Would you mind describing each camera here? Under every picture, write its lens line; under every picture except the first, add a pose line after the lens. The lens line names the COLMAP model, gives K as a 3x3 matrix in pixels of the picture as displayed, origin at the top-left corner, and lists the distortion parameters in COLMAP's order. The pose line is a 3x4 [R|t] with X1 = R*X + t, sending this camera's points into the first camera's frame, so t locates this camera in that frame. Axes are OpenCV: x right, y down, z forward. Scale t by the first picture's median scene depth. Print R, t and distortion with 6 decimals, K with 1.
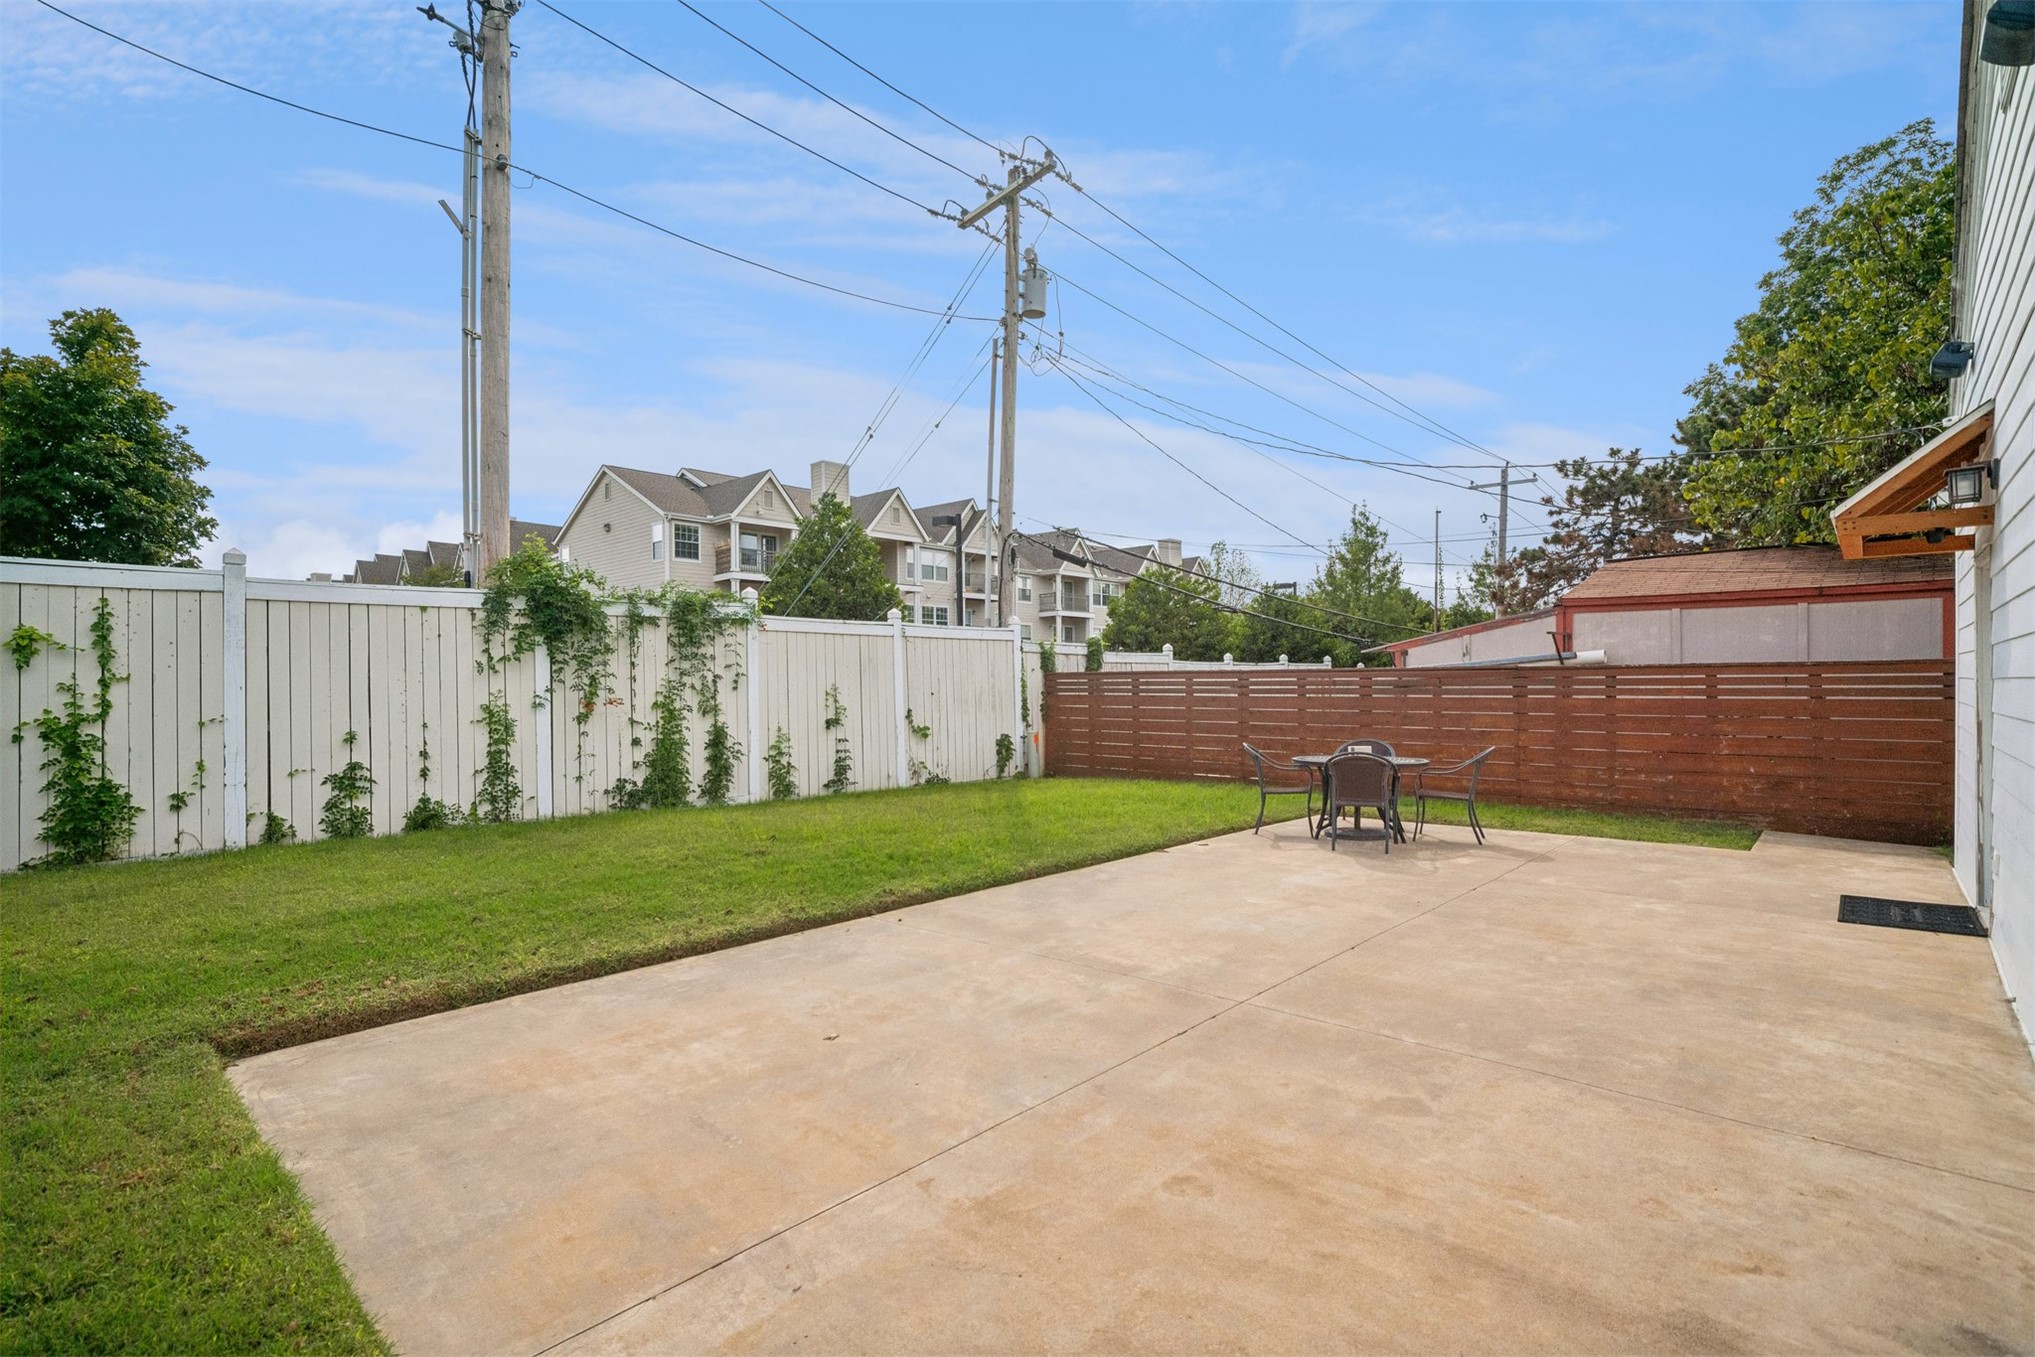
lens RADIAL K [[962.5, 0, 1030.1], [0, 962.5, 683.7], [0, 0, 1]] dist [-0.001573, 0.000468]
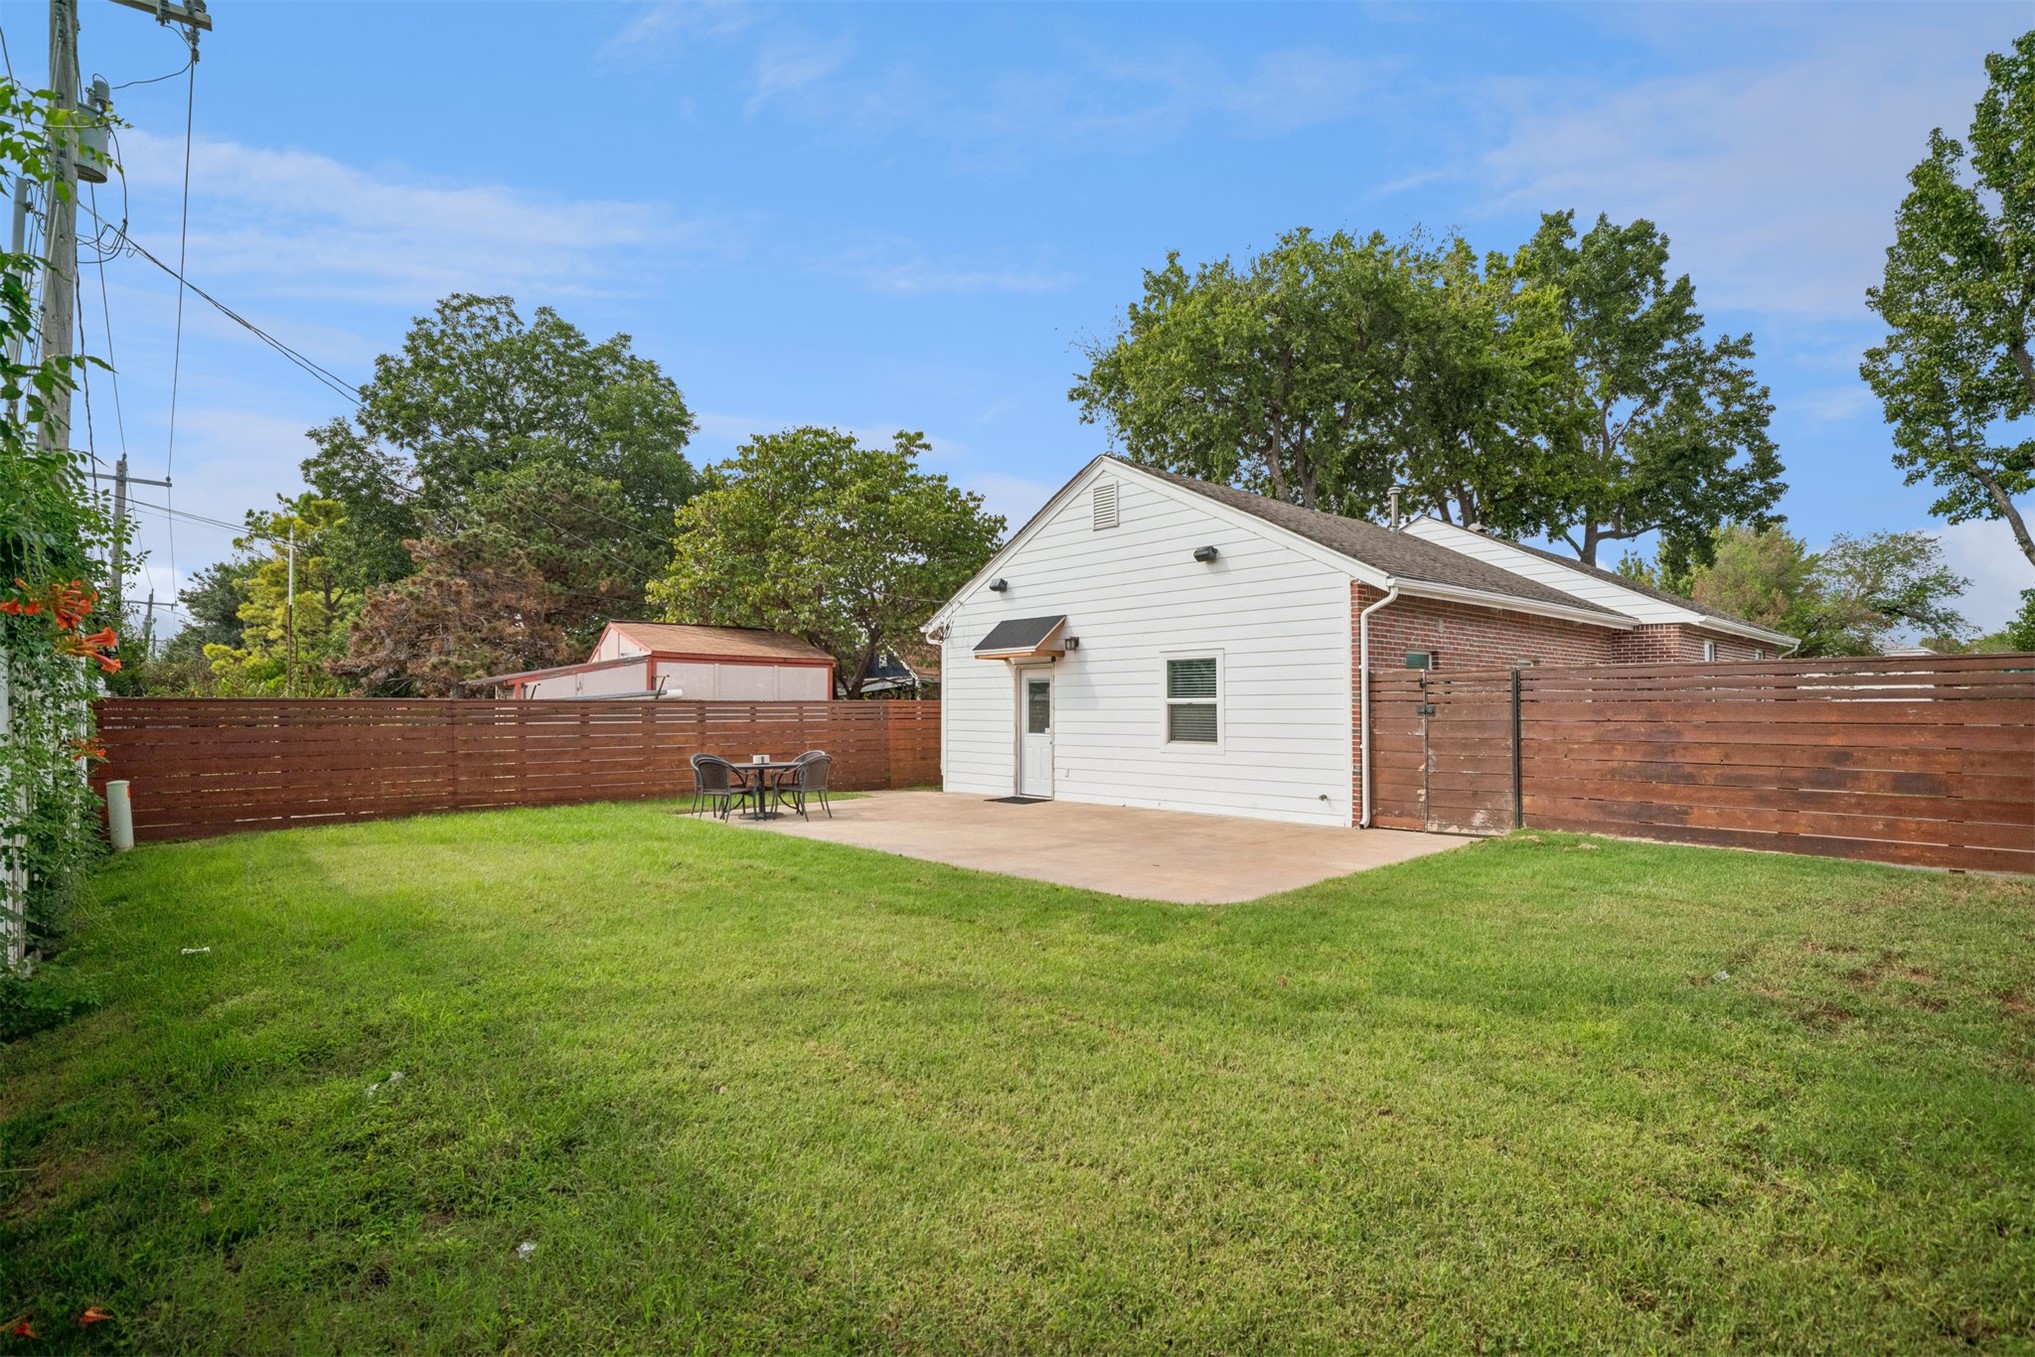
lens RADIAL K [[962.5, 0, 1030.1], [0, 962.5, 683.7], [0, 0, 1]] dist [-0.001573, 0.000468]
pose [[0.098496, 0.031429, 0.994641, -0.528859], [0.000019, 0.999501, -0.031585, 0.001244], [-0.995137, 0.003130, 0.098446, 0.229985]]
